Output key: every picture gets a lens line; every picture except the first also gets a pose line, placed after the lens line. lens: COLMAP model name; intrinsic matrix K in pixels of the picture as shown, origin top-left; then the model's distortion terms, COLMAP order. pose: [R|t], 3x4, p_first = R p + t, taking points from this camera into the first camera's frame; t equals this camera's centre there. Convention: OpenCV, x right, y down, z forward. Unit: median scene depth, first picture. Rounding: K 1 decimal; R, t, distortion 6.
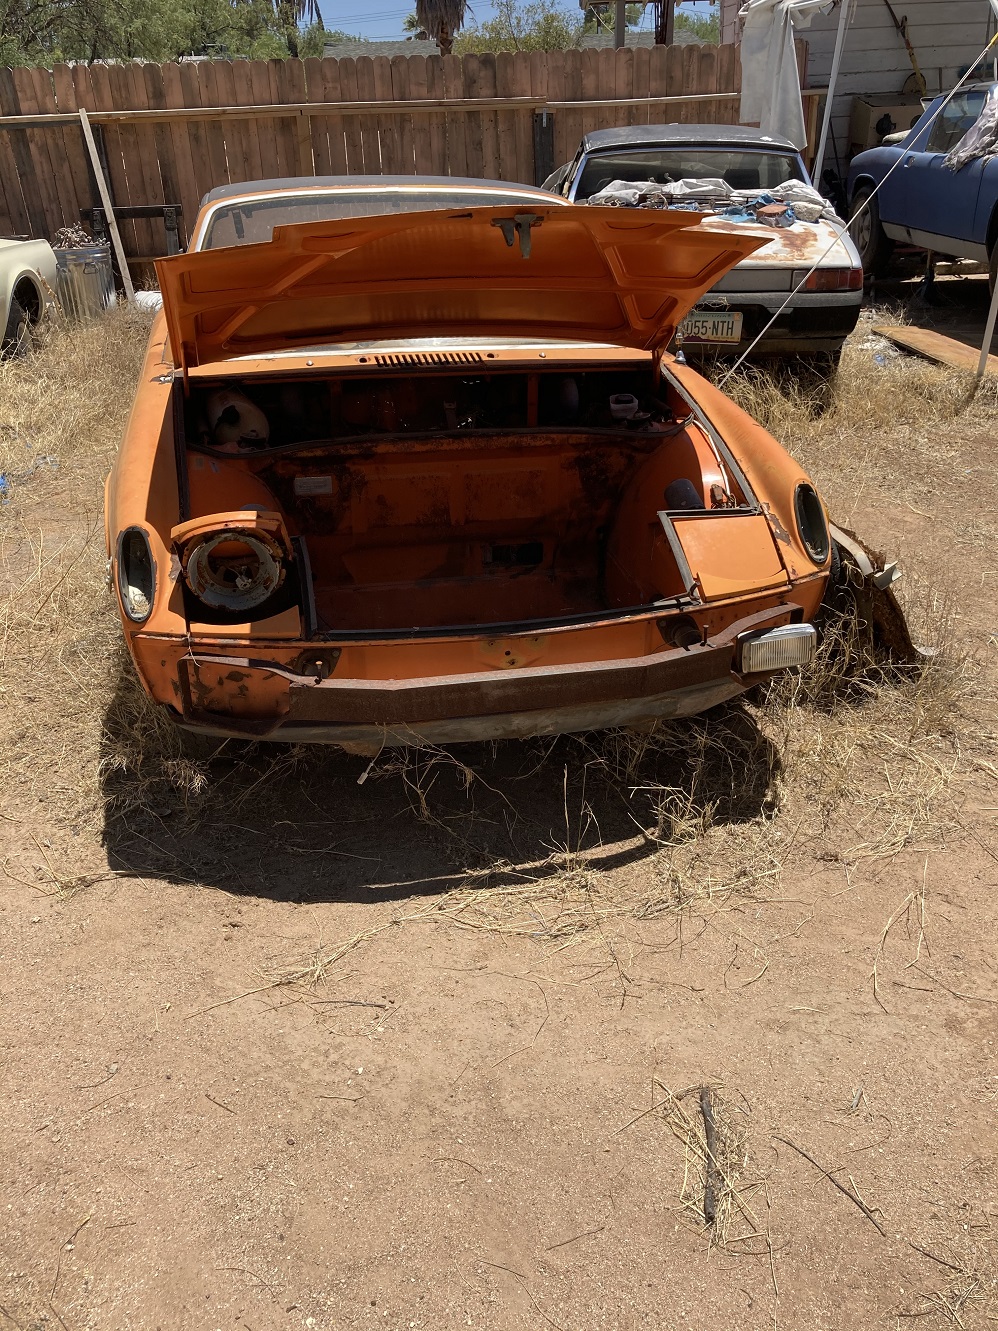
lens RADIAL K [[1044.9, 0, 499.0], [0, 1044.9, 665.5], [0, 0, 1]] dist [0.009151, 0.039603]
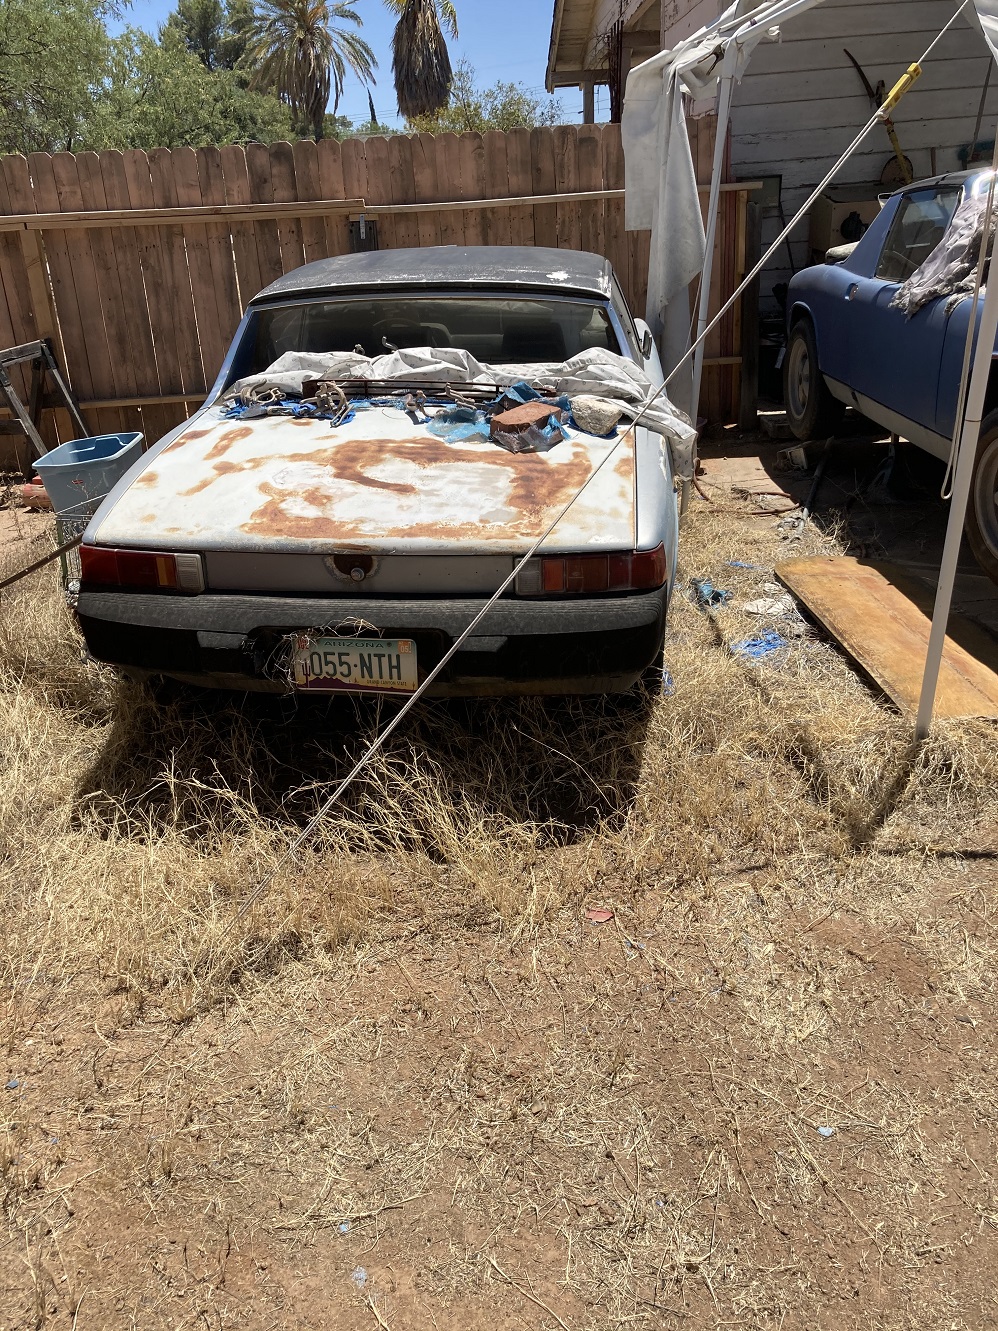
lens RADIAL K [[1044.9, 0, 499.0], [0, 1044.9, 665.5], [0, 0, 1]] dist [0.009151, 0.039603]
pose [[0.998177, 0.003852, -0.060239, 0.184440], [-0.007582, 0.998059, -0.061808, -0.179440], [0.059884, 0.062152, 0.996269, 0.311258]]
